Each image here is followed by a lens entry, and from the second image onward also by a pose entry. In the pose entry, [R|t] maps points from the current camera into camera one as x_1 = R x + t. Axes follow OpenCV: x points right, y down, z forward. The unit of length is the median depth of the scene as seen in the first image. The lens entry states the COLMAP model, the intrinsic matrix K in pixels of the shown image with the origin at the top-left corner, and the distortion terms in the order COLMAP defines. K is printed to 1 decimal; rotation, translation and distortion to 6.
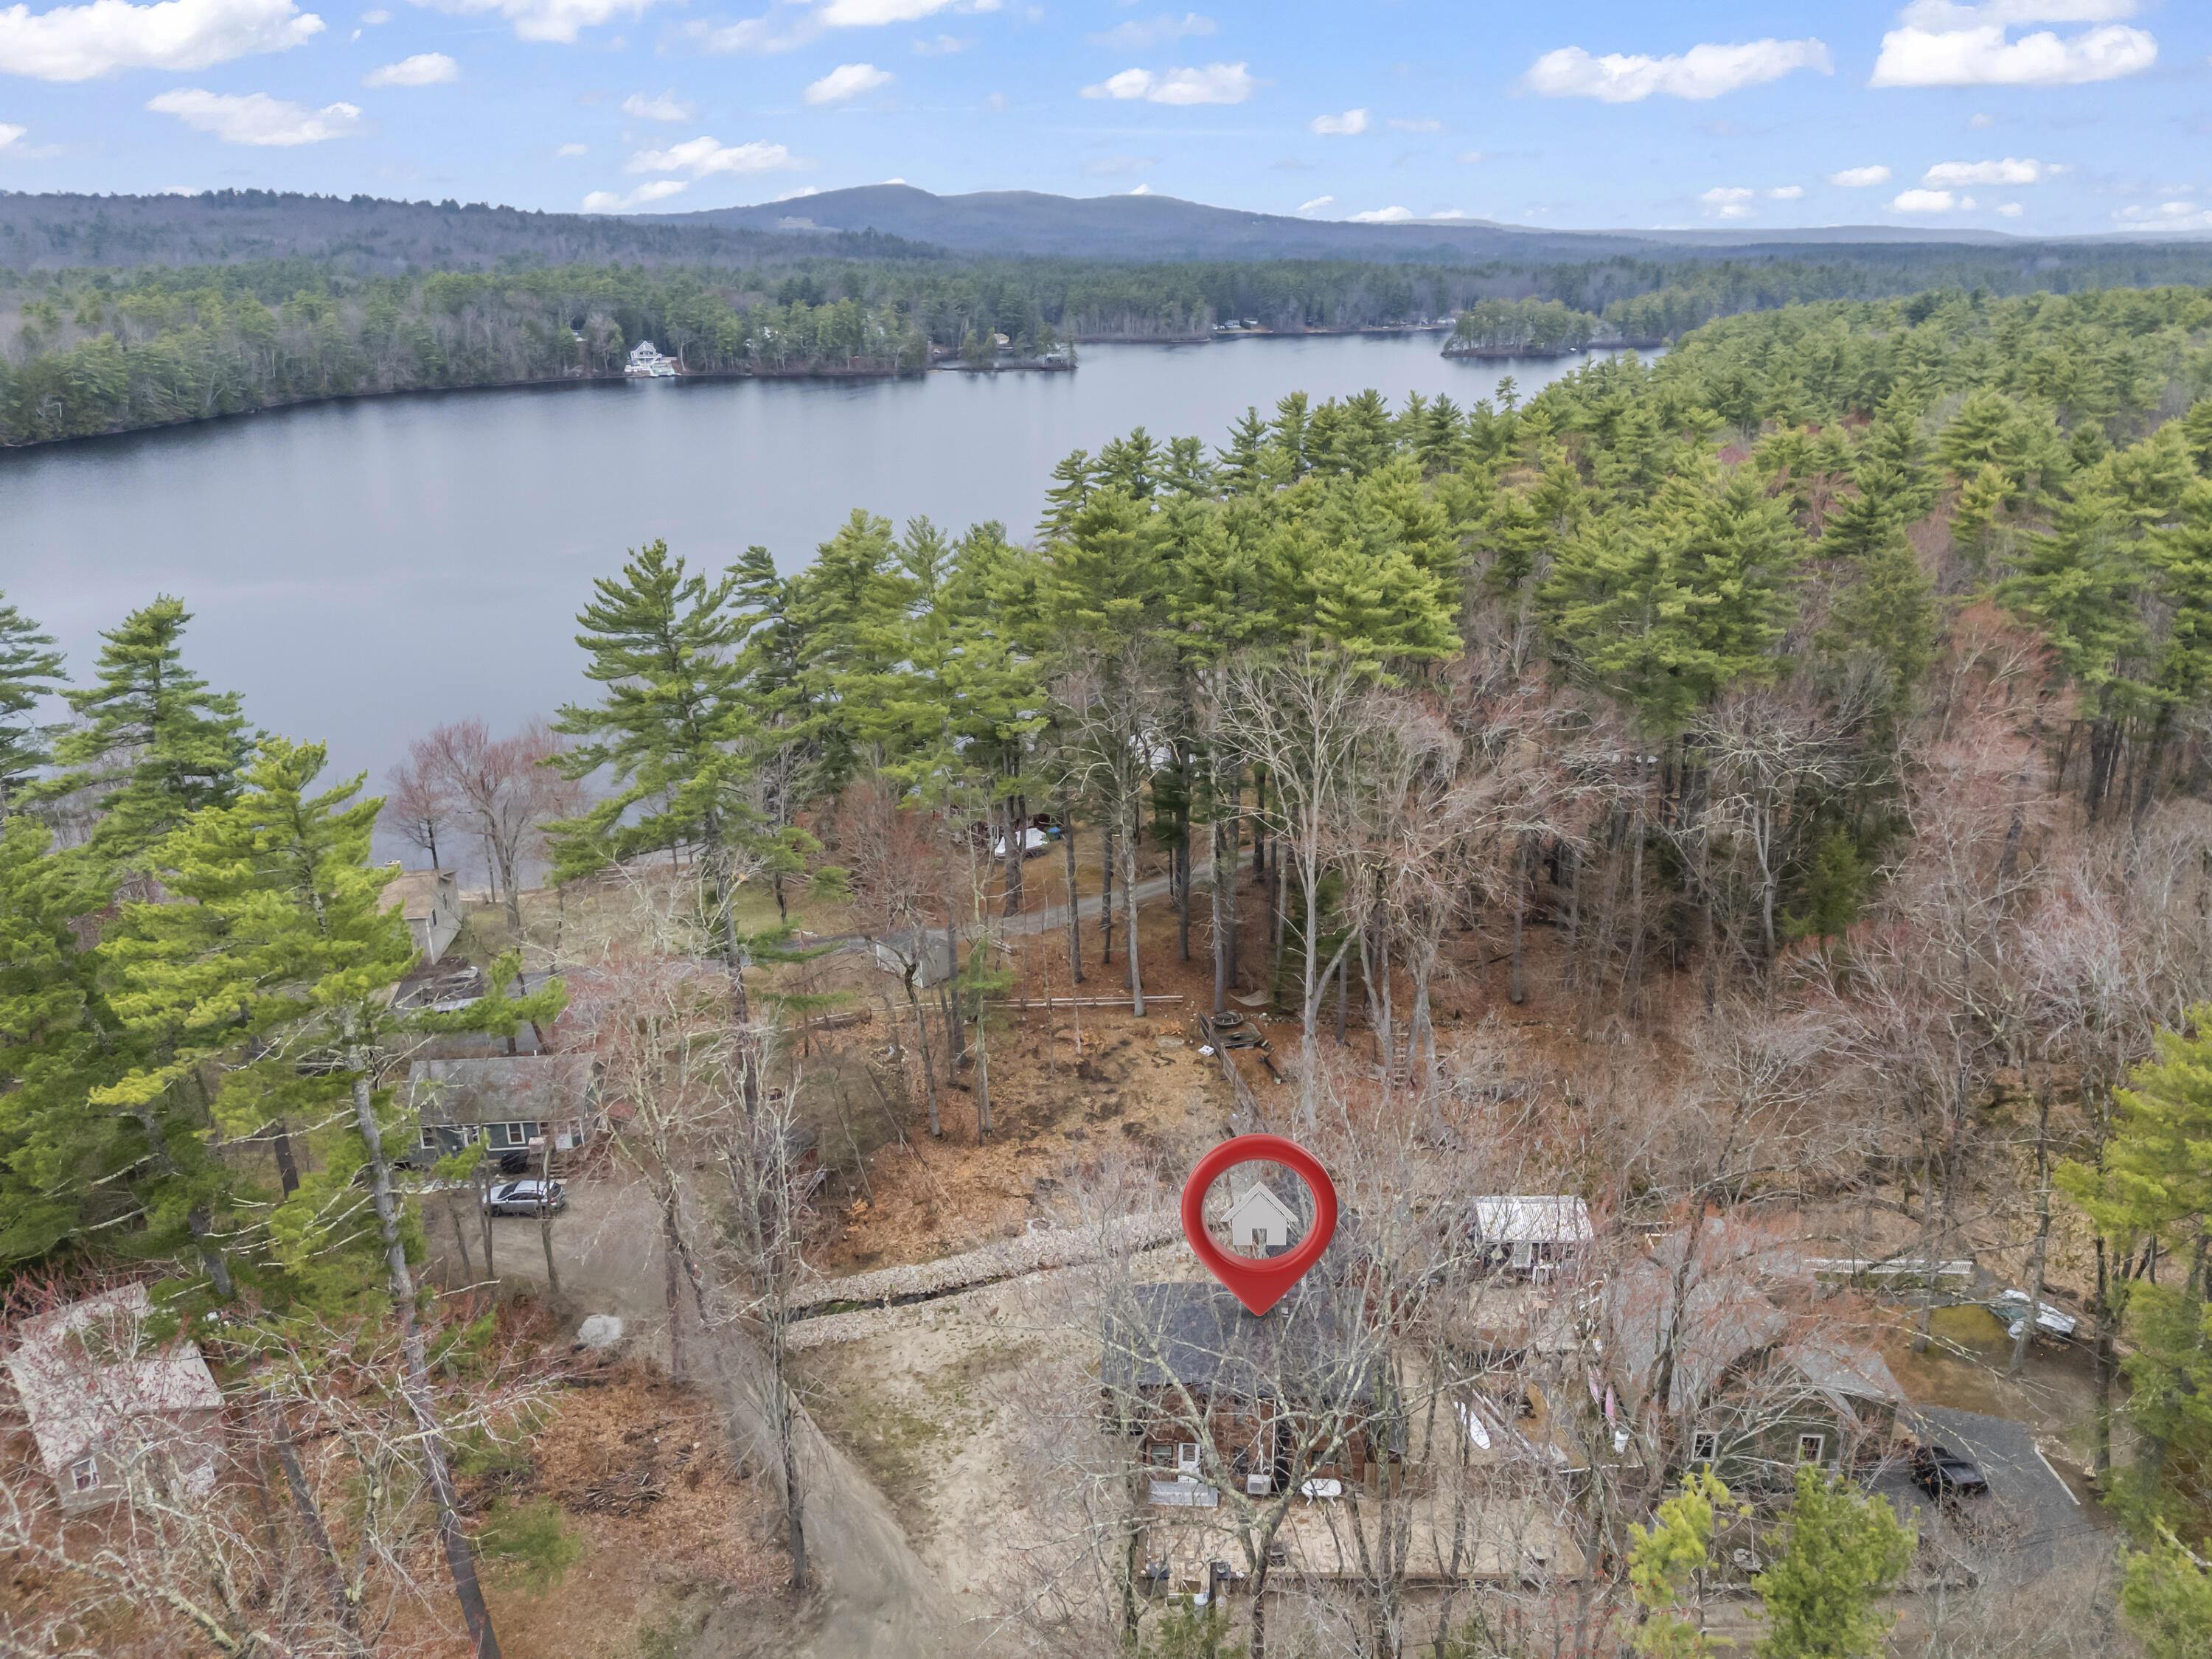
lens RADIAL K [[1580.5, 0, 1106.0], [0, 1580.5, 829.5], [0, 0, 1]] dist [0.071036, -0.064985]
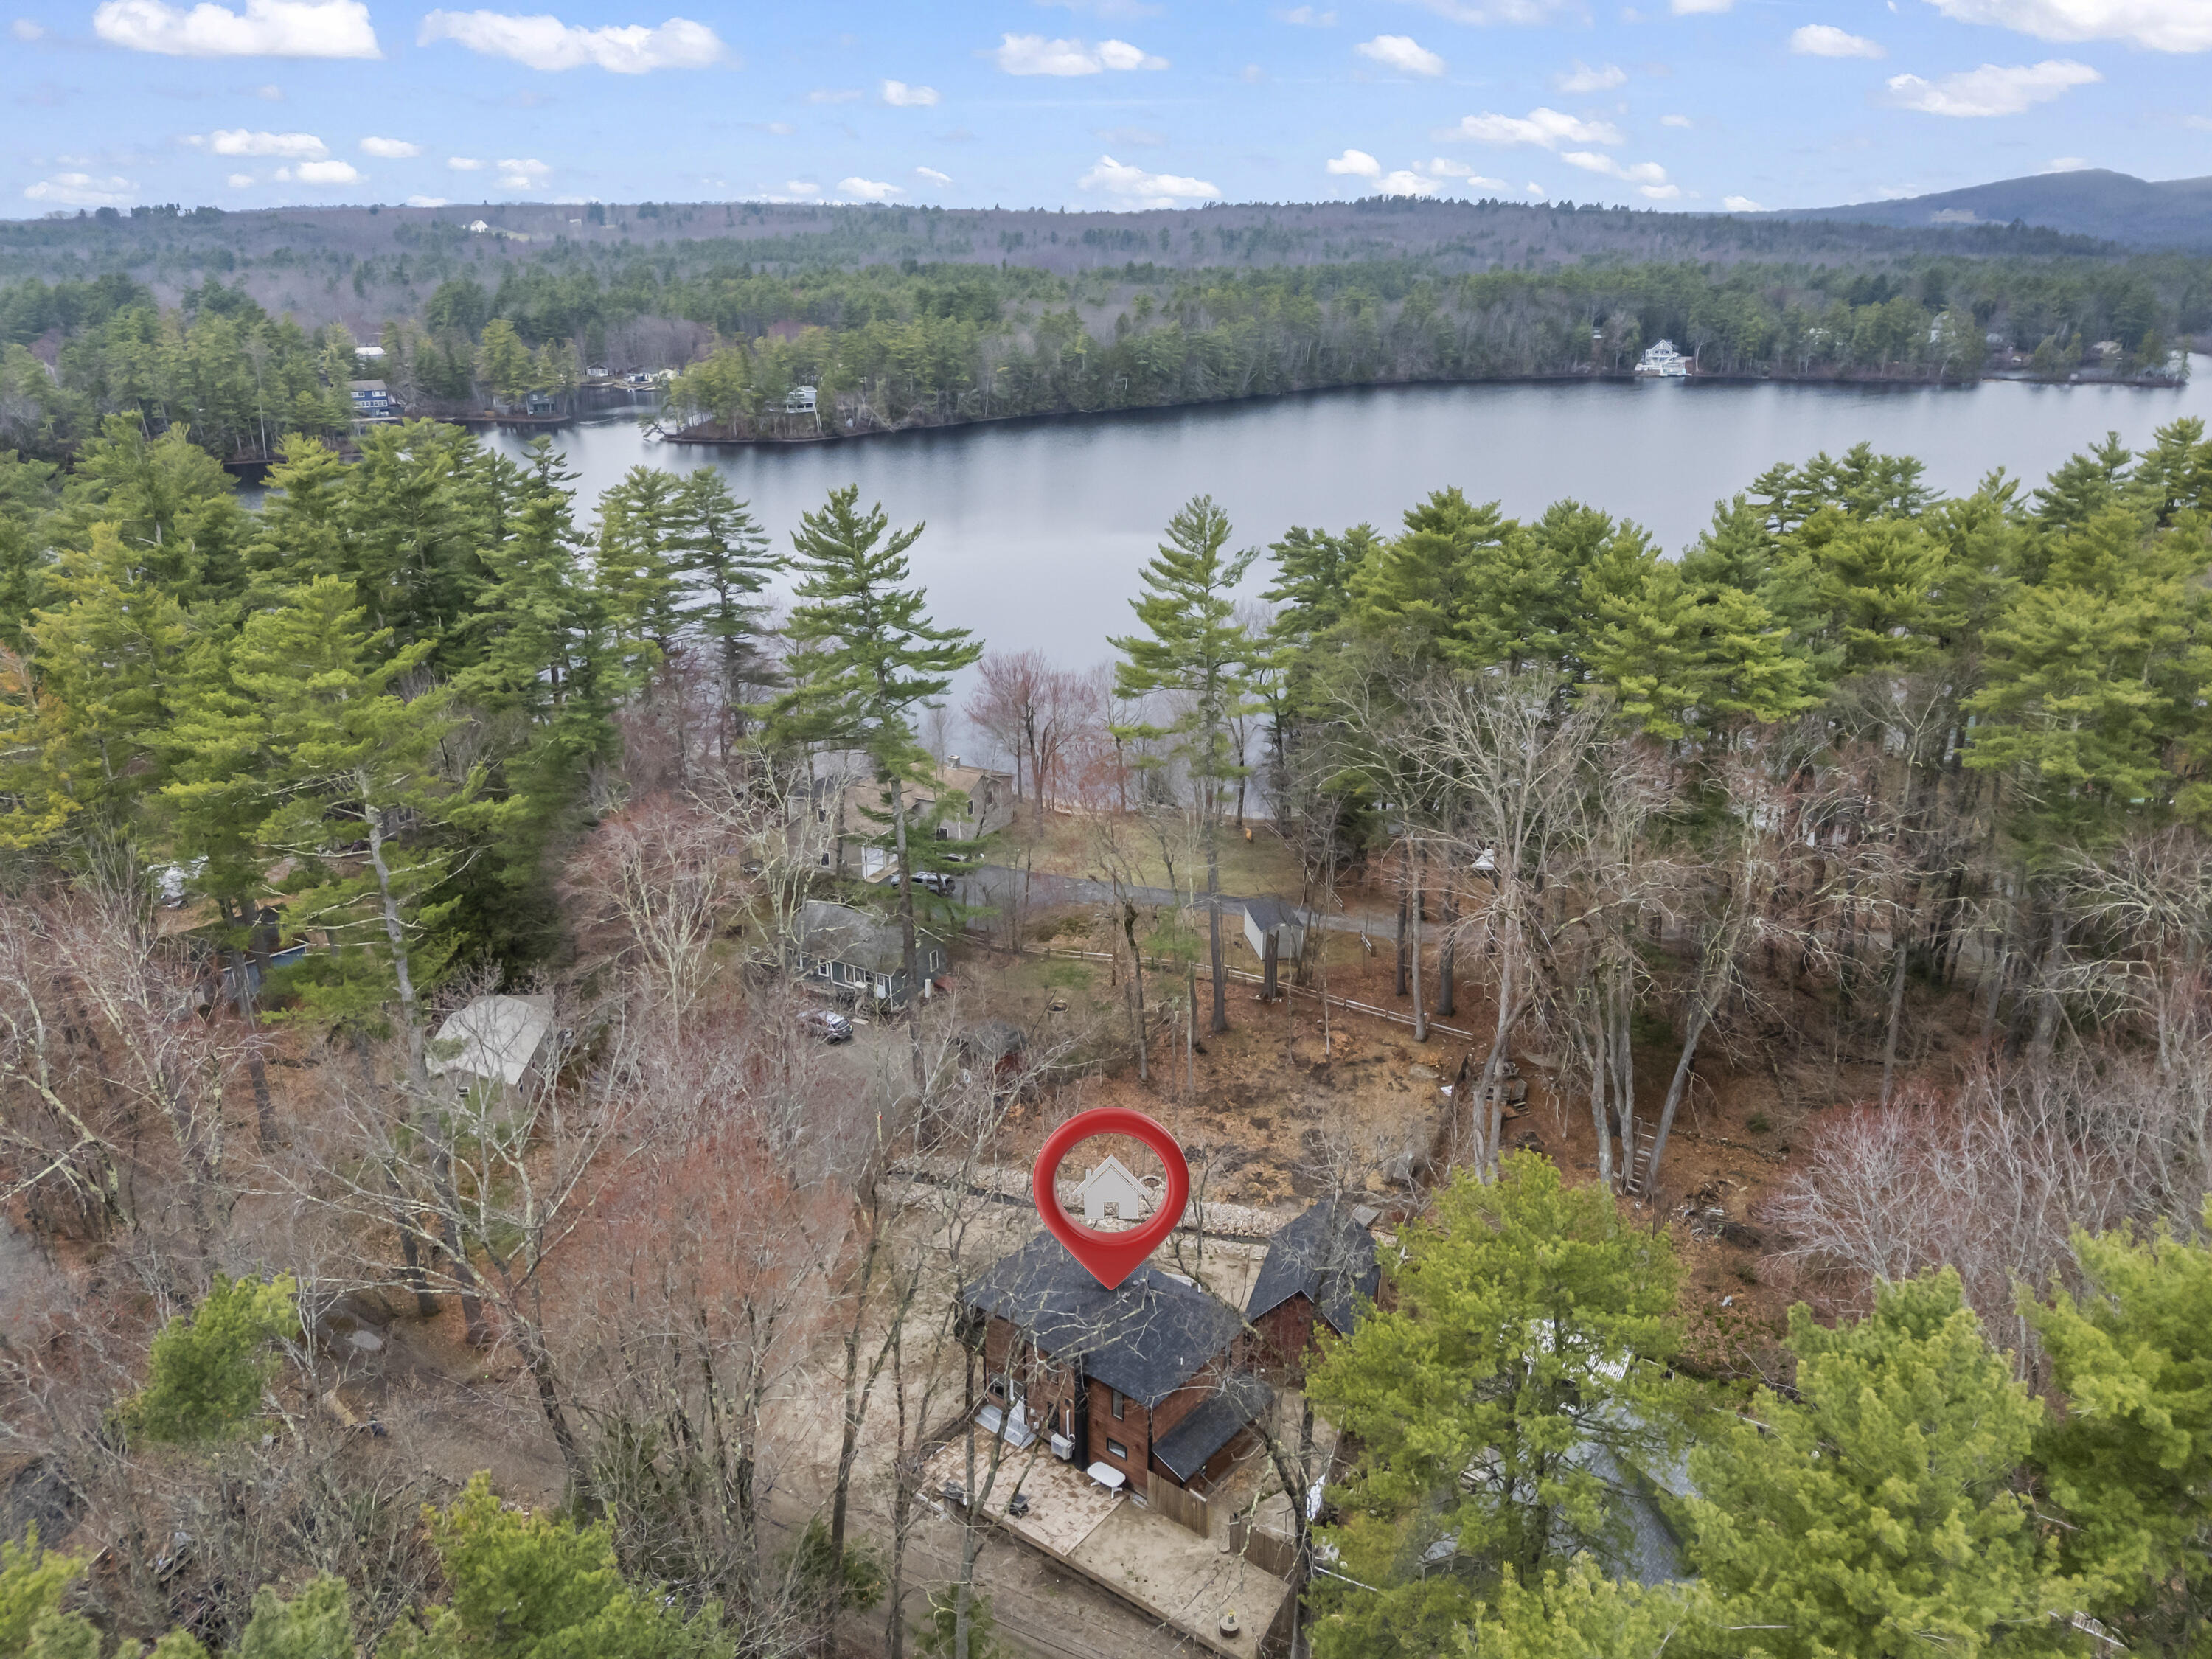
lens RADIAL K [[1580.5, 0, 1106.0], [0, 1580.5, 829.5], [0, 0, 1]] dist [0.071036, -0.064985]
pose [[0.812915, 0.203668, -0.545609, 0.213493], [-0.203171, 0.977175, 0.062056, -0.016078], [0.545794, 0.060406, 0.835739, 0.050540]]
